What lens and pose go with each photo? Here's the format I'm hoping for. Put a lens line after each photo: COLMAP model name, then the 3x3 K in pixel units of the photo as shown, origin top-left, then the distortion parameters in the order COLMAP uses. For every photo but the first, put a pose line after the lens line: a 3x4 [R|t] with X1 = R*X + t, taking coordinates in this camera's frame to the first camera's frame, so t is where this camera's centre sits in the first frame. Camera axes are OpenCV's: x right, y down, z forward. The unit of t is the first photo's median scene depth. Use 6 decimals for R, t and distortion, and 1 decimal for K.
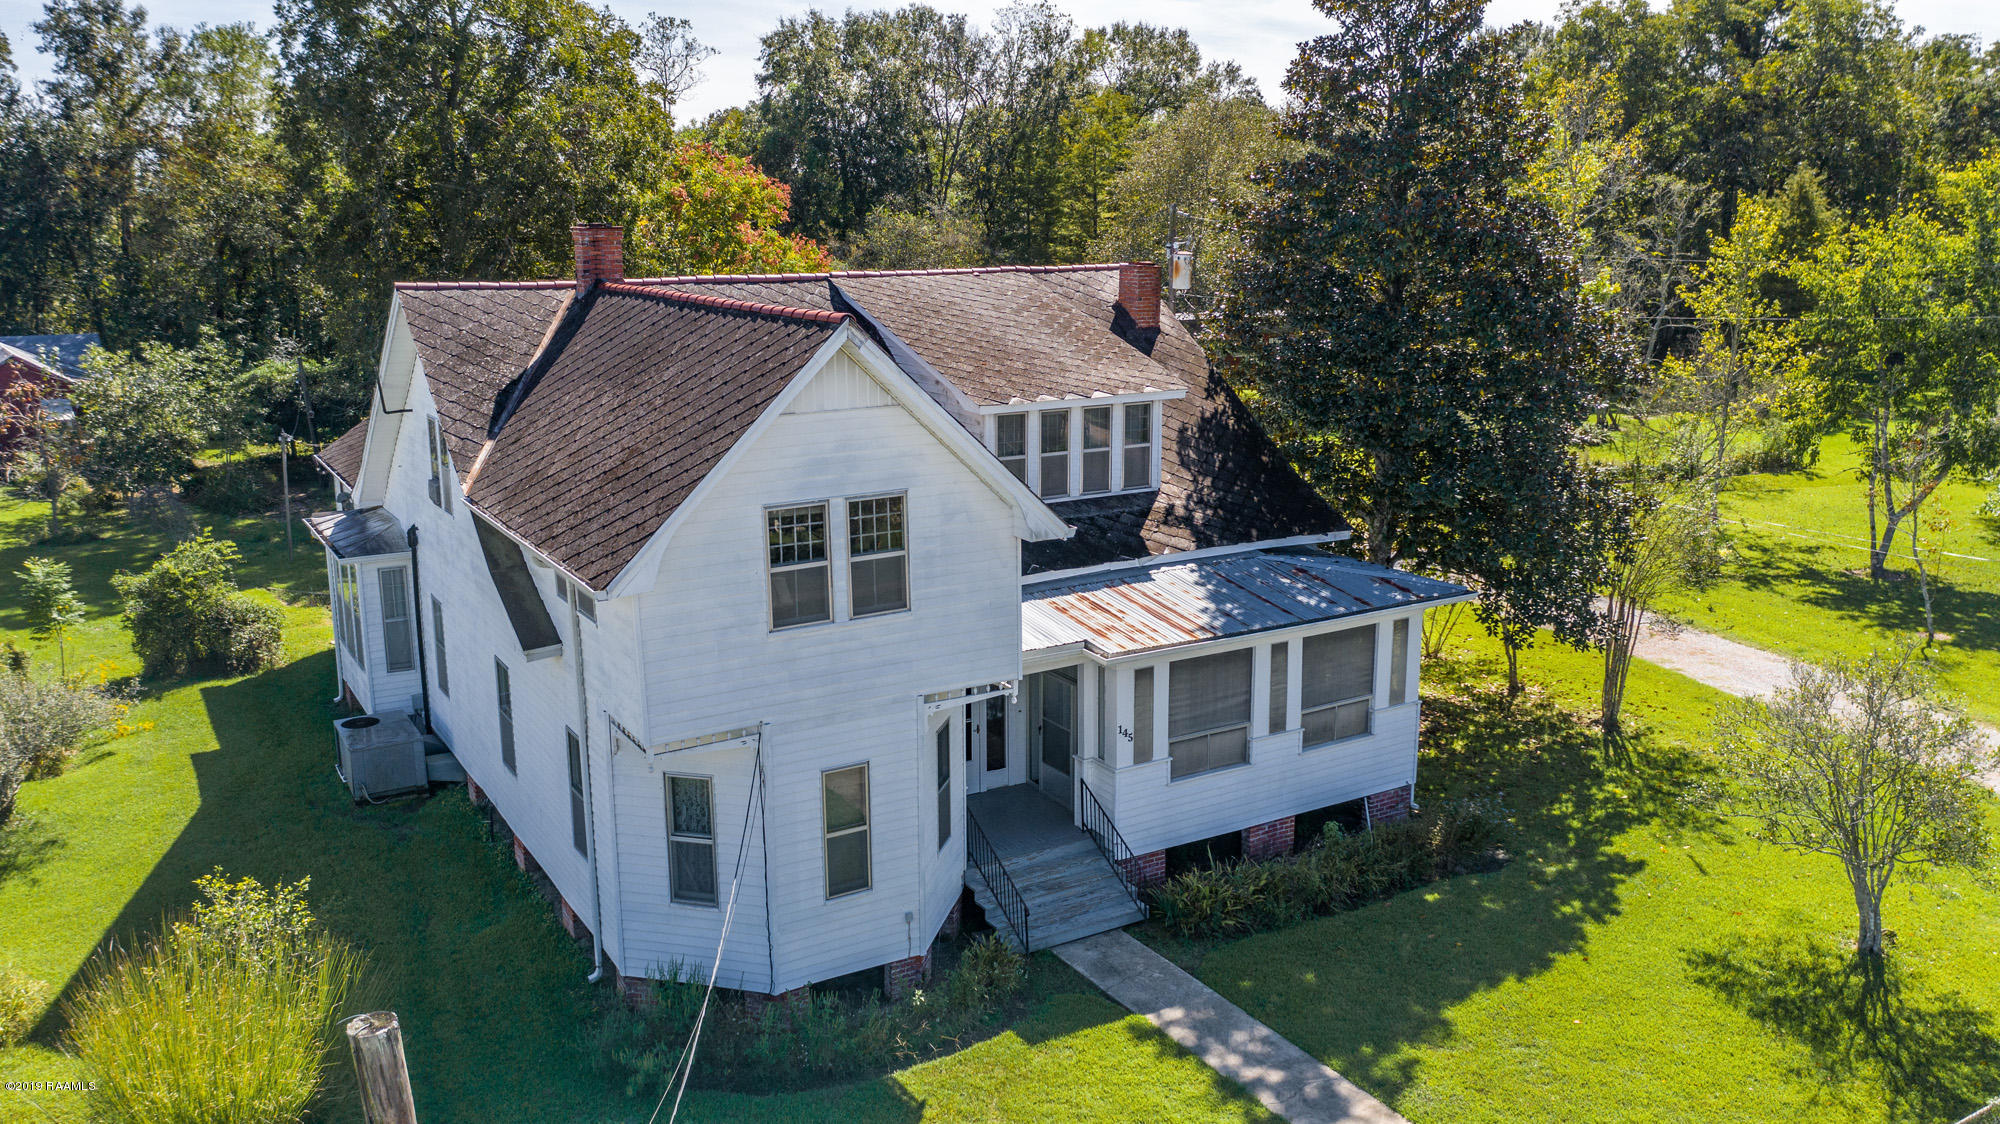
lens RADIAL K [[1583.1, 0, 1000.0], [0, 1583.1, 562.0], [0, 0, 1]] dist [-0.017036, 0.000519]
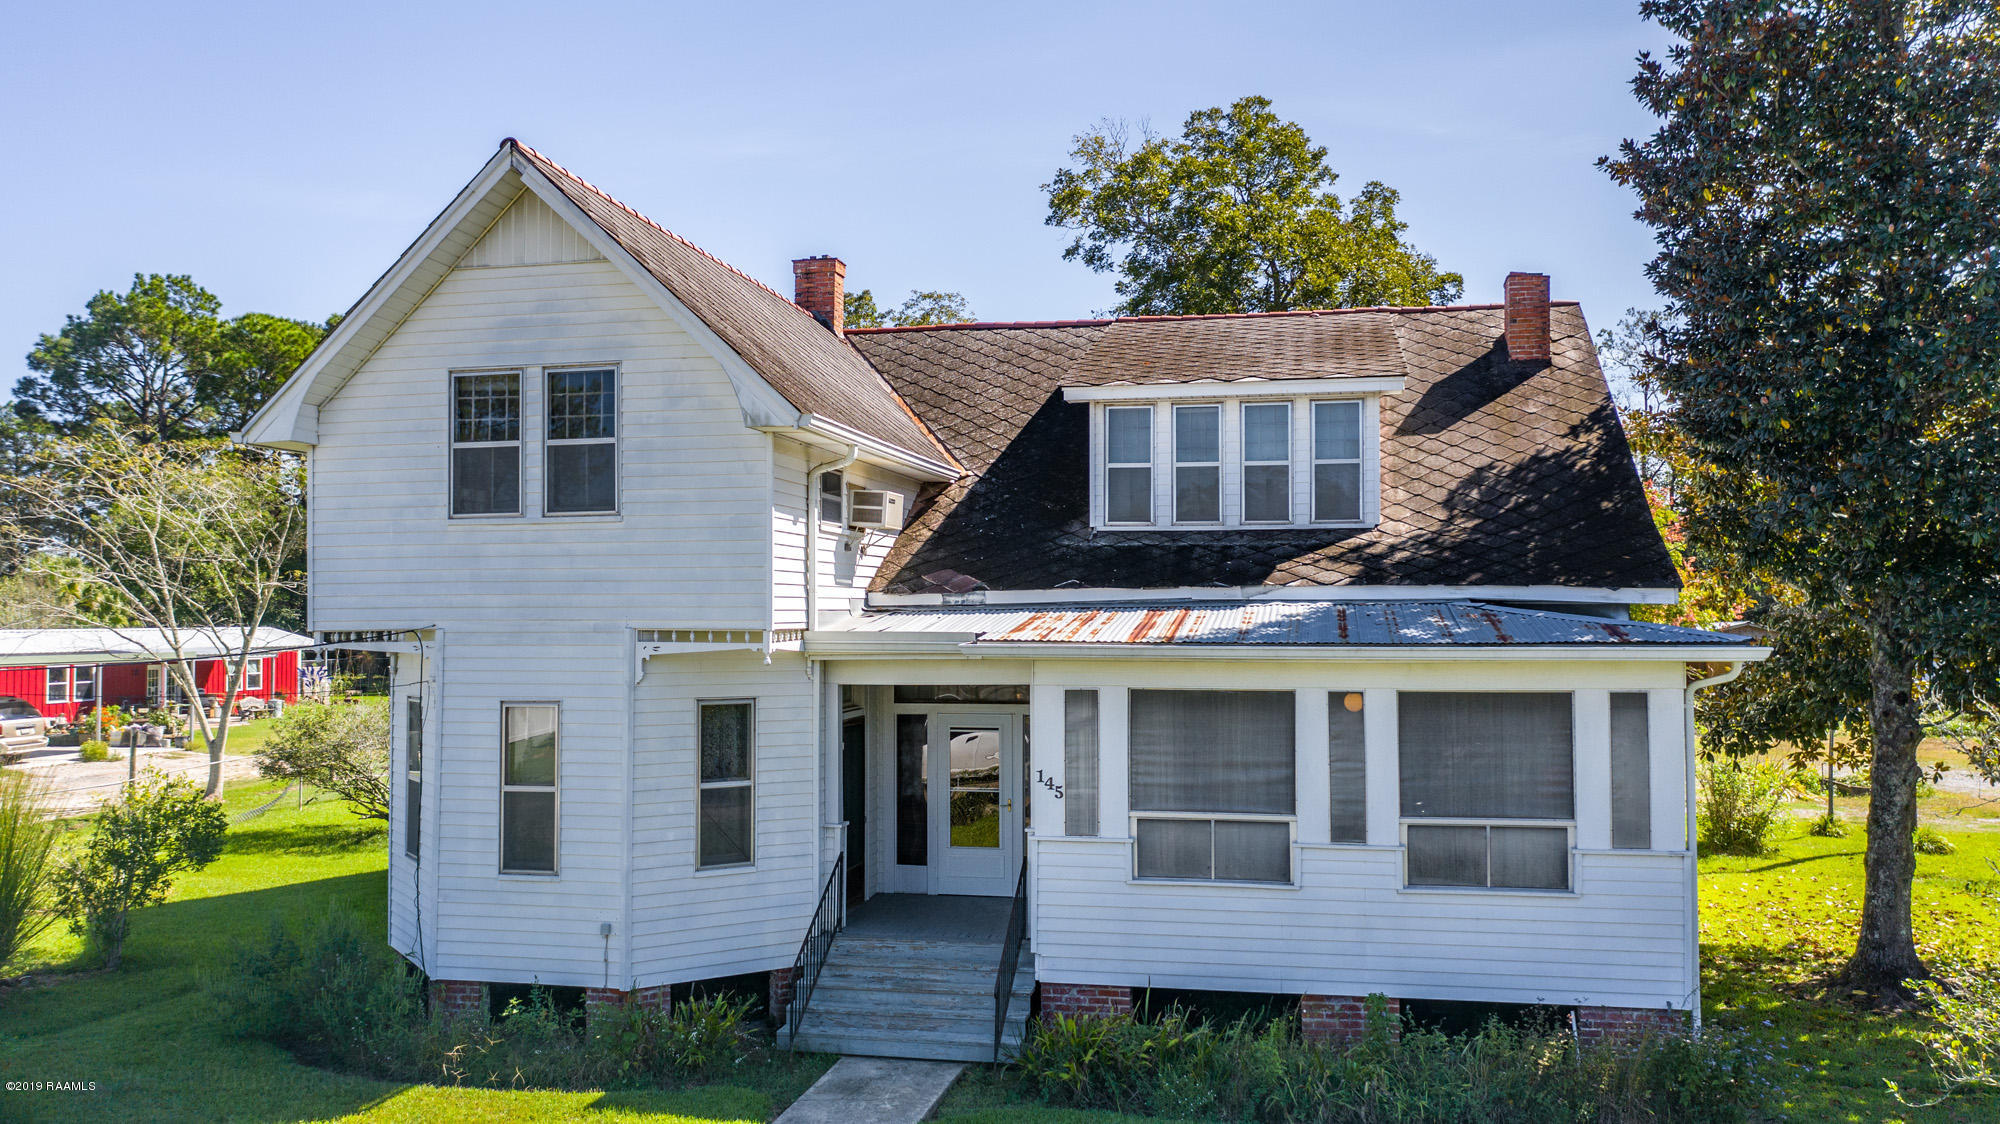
lens RADIAL K [[1583.1, 0, 1000.0], [0, 1583.1, 562.0], [0, 0, 1]] dist [-0.017036, 0.000519]
pose [[0.738423, -0.021589, -0.673992, 0.616036], [-0.153189, 0.967986, -0.198839, 0.181159], [0.656708, 0.250075, 0.711476, 0.557639]]
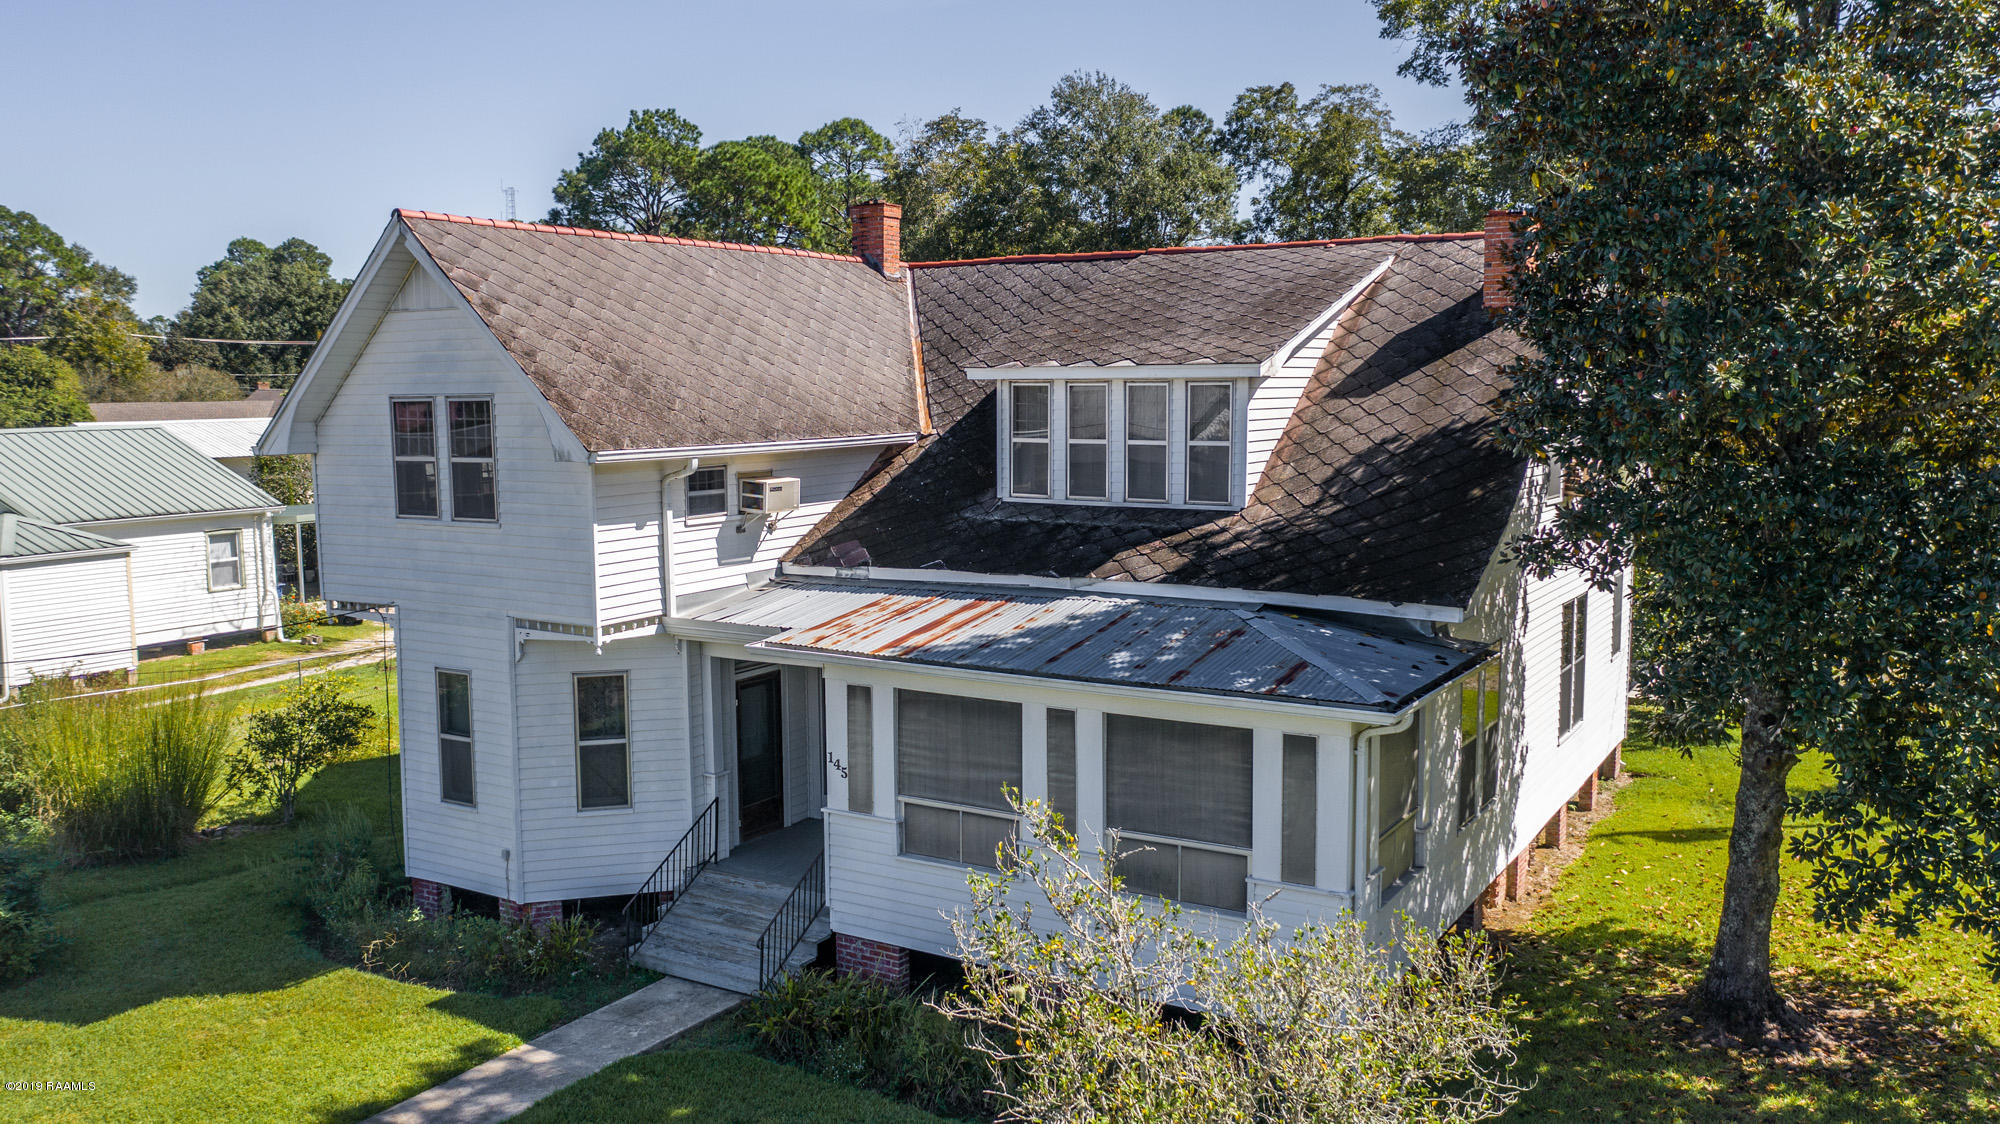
lens RADIAL K [[1583.1, 0, 1000.0], [0, 1583.1, 562.0], [0, 0, 1]] dist [-0.017036, 0.000519]
pose [[0.467403, 0.100656, -0.878295, 0.921785], [-0.193525, 0.981050, 0.009444, -0.013879], [0.862602, 0.165558, 0.478025, 0.798706]]
